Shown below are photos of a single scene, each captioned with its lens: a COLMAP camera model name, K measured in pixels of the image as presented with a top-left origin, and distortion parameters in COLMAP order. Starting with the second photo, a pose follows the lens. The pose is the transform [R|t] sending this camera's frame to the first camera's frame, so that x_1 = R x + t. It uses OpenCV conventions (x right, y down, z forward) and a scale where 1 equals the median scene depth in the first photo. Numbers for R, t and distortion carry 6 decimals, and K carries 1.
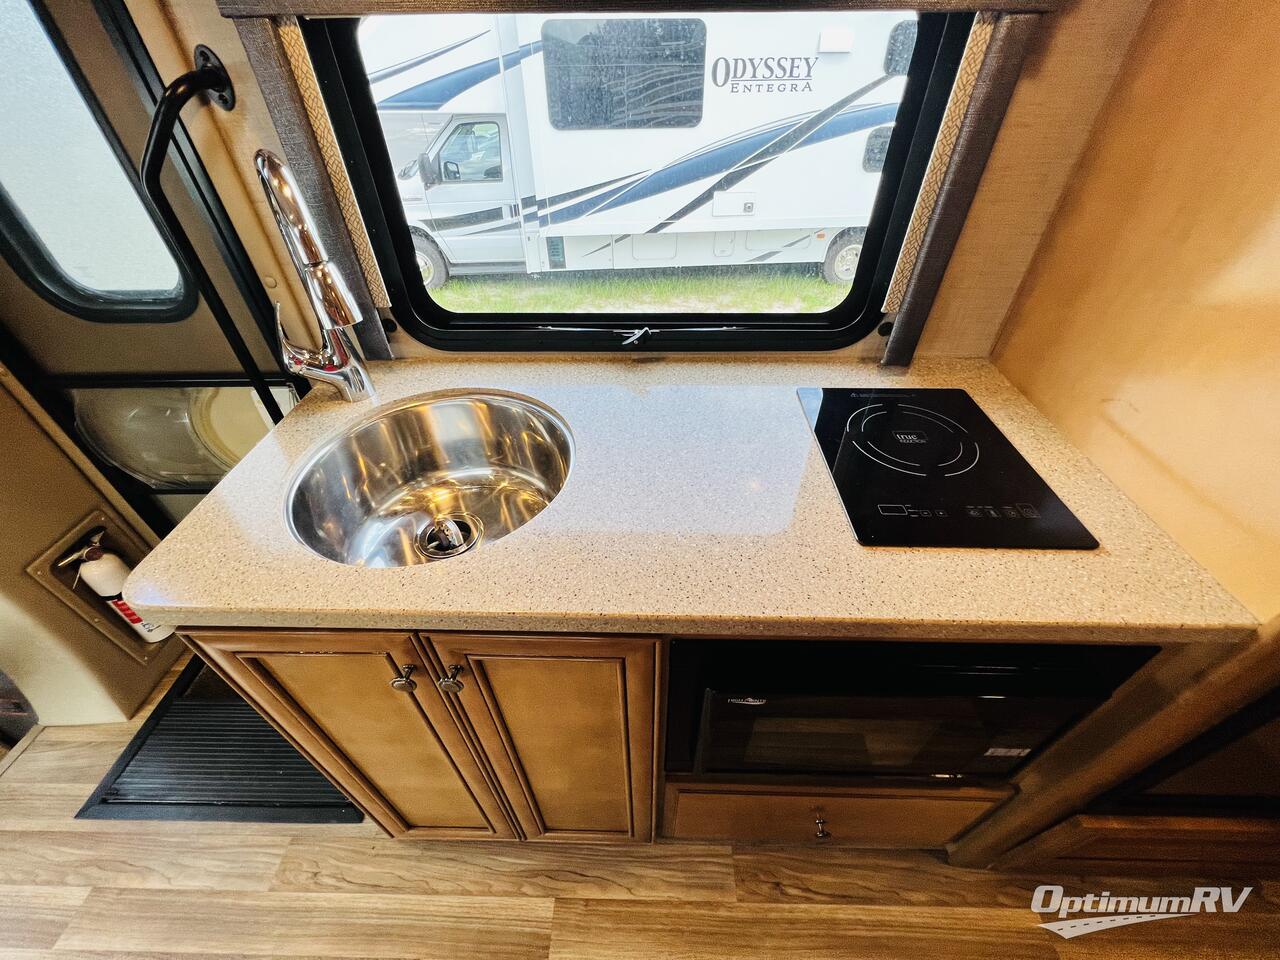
lens RADIAL K [[513.0, 0, 639.7], [0, 513.0, 477.2], [0, 0, 1]] dist [-0.005509, 0.001654]
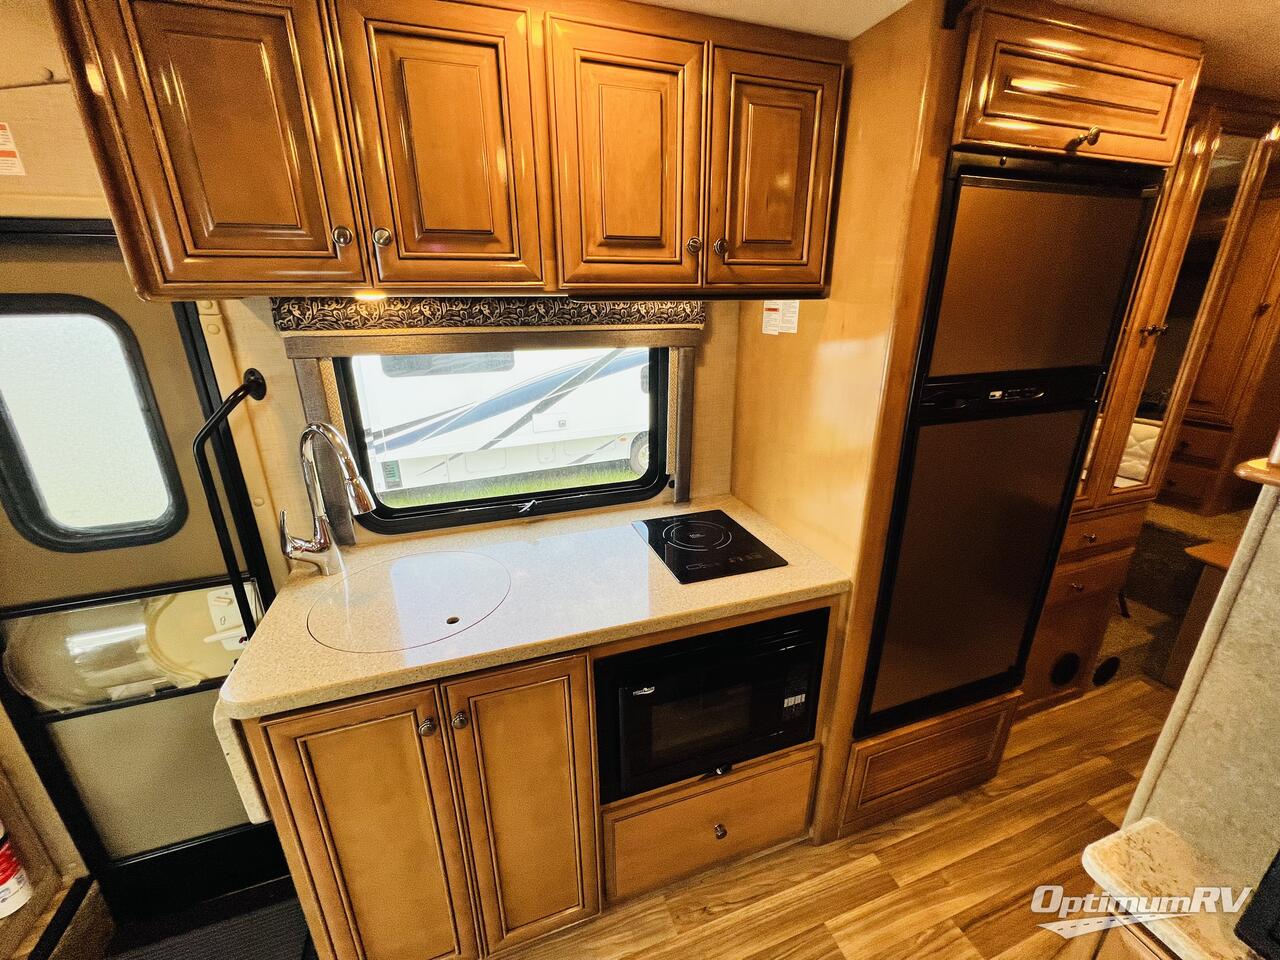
lens RADIAL K [[513.0, 0, 640.7], [0, 513.0, 481.0], [0, 0, 1]] dist [-0.005509, 0.001654]
pose [[0.937140, -0.111207, 0.330759, -0.190026], [0.223806, 0.918779, -0.325202, 0.237942], [-0.267729, 0.378785, 0.885913, -0.505550]]
